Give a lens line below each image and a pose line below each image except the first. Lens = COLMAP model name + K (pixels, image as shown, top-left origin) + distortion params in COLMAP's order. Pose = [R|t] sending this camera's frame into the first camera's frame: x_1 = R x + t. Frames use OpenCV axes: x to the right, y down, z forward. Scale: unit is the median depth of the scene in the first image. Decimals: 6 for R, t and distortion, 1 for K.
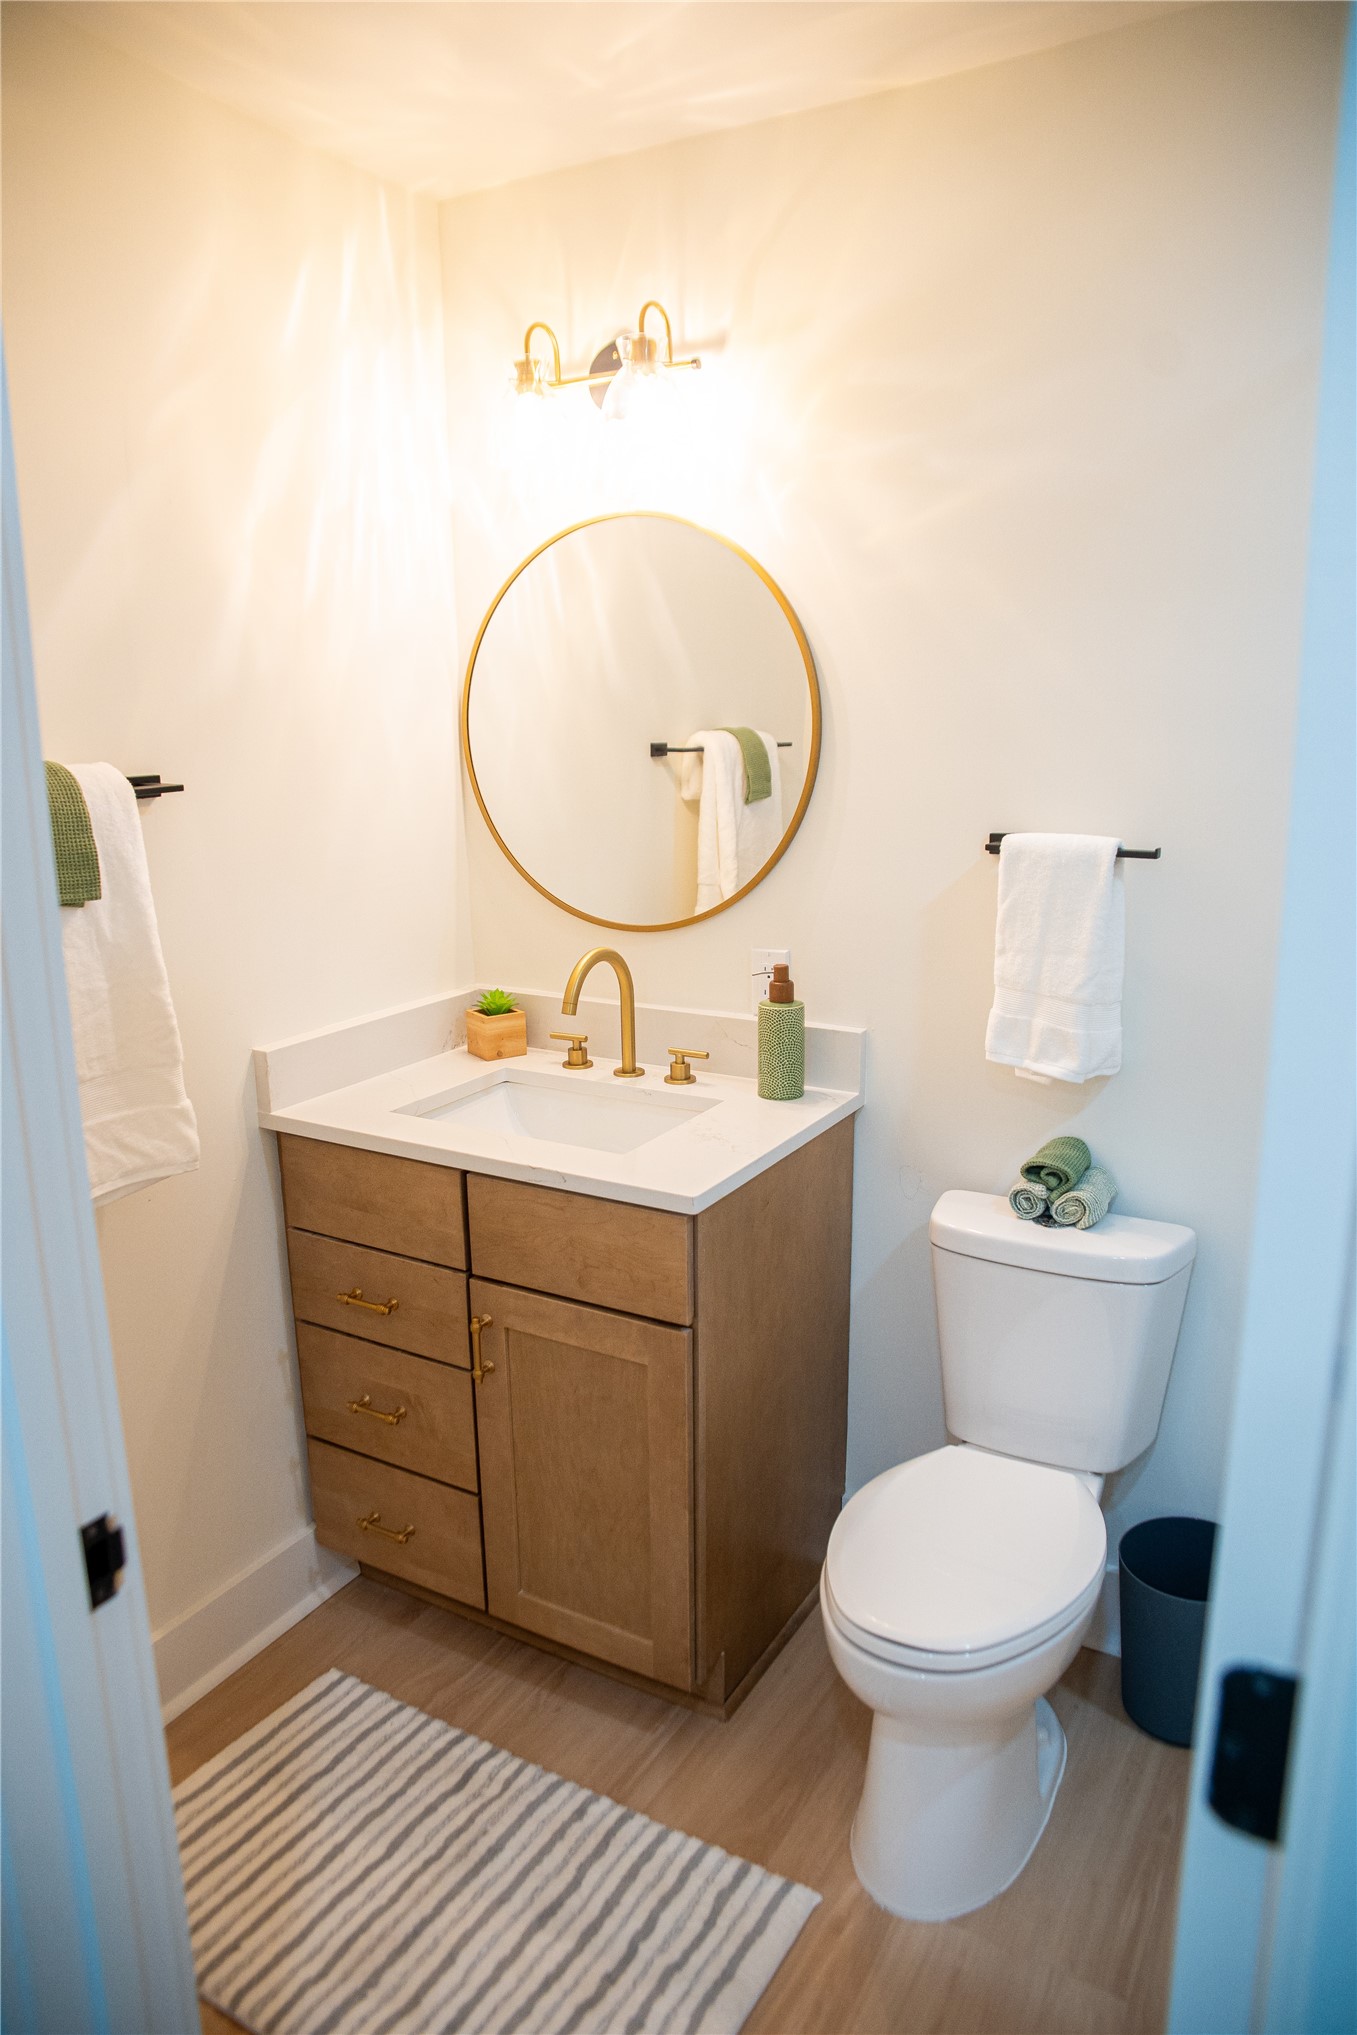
lens RADIAL K [[1389.5, 0, 683.0], [0, 1389.5, 1027.9], [0, 0, 1]] dist [-0.122687, 0.092095]
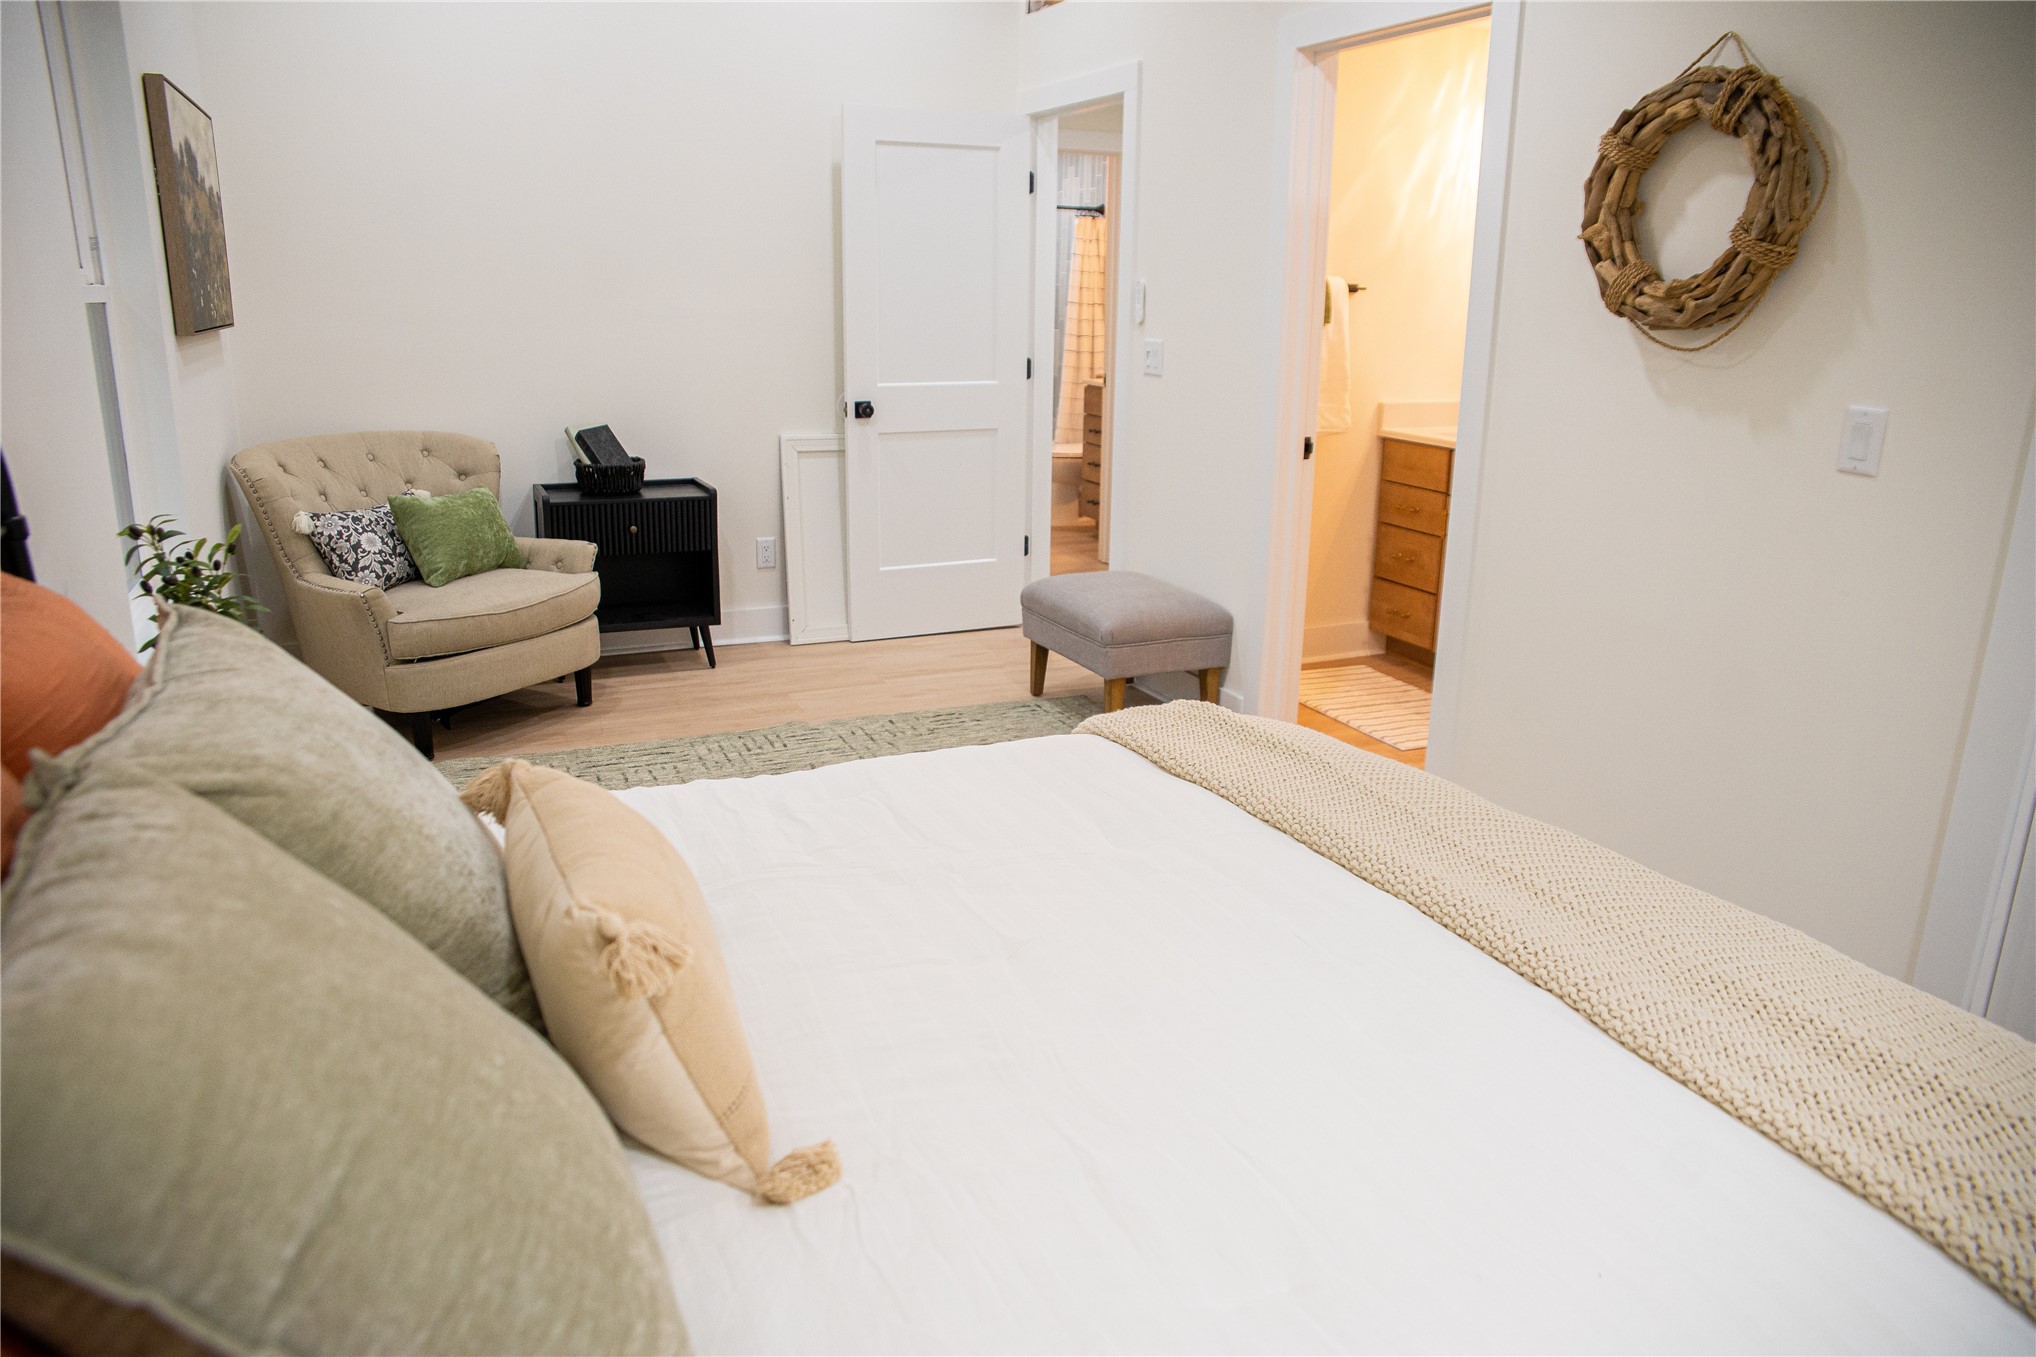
lens RADIAL K [[1390.2, 0, 1018.0], [0, 1390.2, 678.5], [0, 0, 1]] dist [-0.122687, 0.092095]
pose [[0.811788, 0.186550, -0.553352, 0.634717], [-0.151010, 0.982430, 0.109667, 0.342223], [0.564088, -0.005465, 0.825696, -1.441002]]
